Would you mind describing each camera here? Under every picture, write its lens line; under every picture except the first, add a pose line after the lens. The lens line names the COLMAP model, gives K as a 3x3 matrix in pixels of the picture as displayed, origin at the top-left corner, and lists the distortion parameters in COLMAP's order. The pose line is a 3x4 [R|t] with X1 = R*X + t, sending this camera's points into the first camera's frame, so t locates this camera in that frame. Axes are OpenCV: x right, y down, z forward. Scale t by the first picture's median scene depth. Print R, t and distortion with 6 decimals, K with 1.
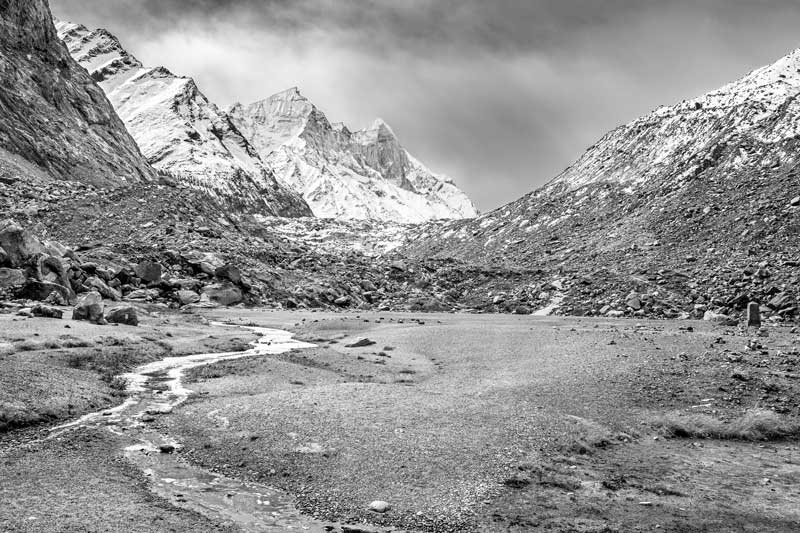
lens RADIAL K [[707.4, 0, 400.0], [0, 707.4, 266.5], [0, 0, 1]] dist [-0.102685, 0.074883]
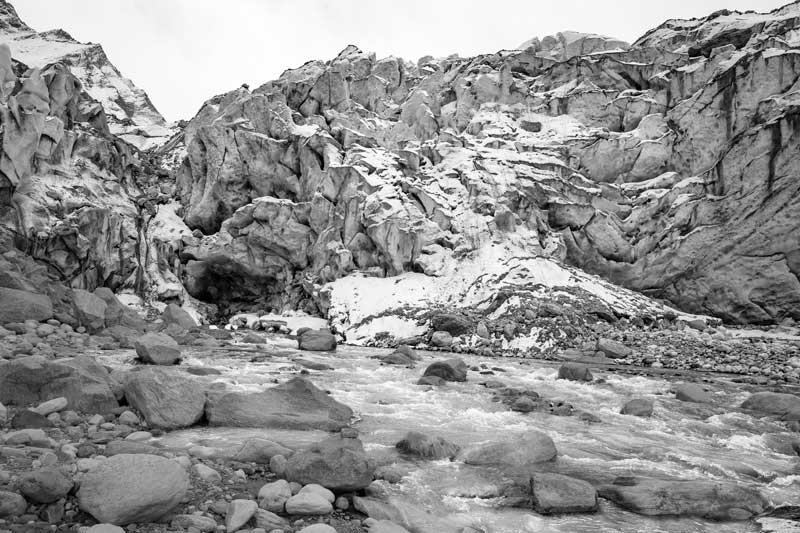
lens RADIAL K [[581.0, 0, 403.8], [0, 581.0, 266.2], [0, 0, 1]] dist [-0.025981, 0.001113]
pose [[0.992648, 0.015865, 0.119992, -0.041023], [-0.008965, 0.998286, -0.057828, 0.007379], [-0.120704, 0.056327, 0.991089, 0.369118]]
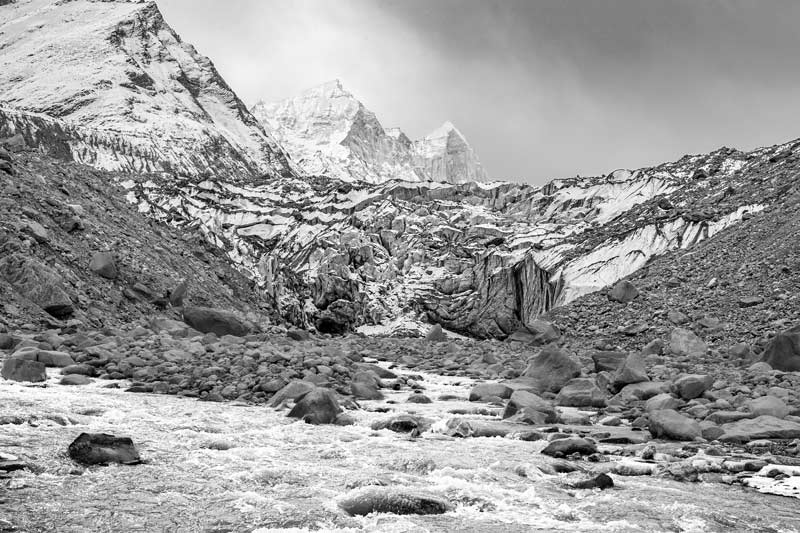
lens RADIAL K [[887.2, 0, 427.7], [0, 887.2, 288.1], [0, 0, 1]] dist [-0.028183, 0.010266]
pose [[0.998875, 0.003660, -0.047280, -0.026259], [-0.005476, 0.999250, -0.038337, 0.006003], [0.047104, 0.038553, 0.998146, 0.272876]]
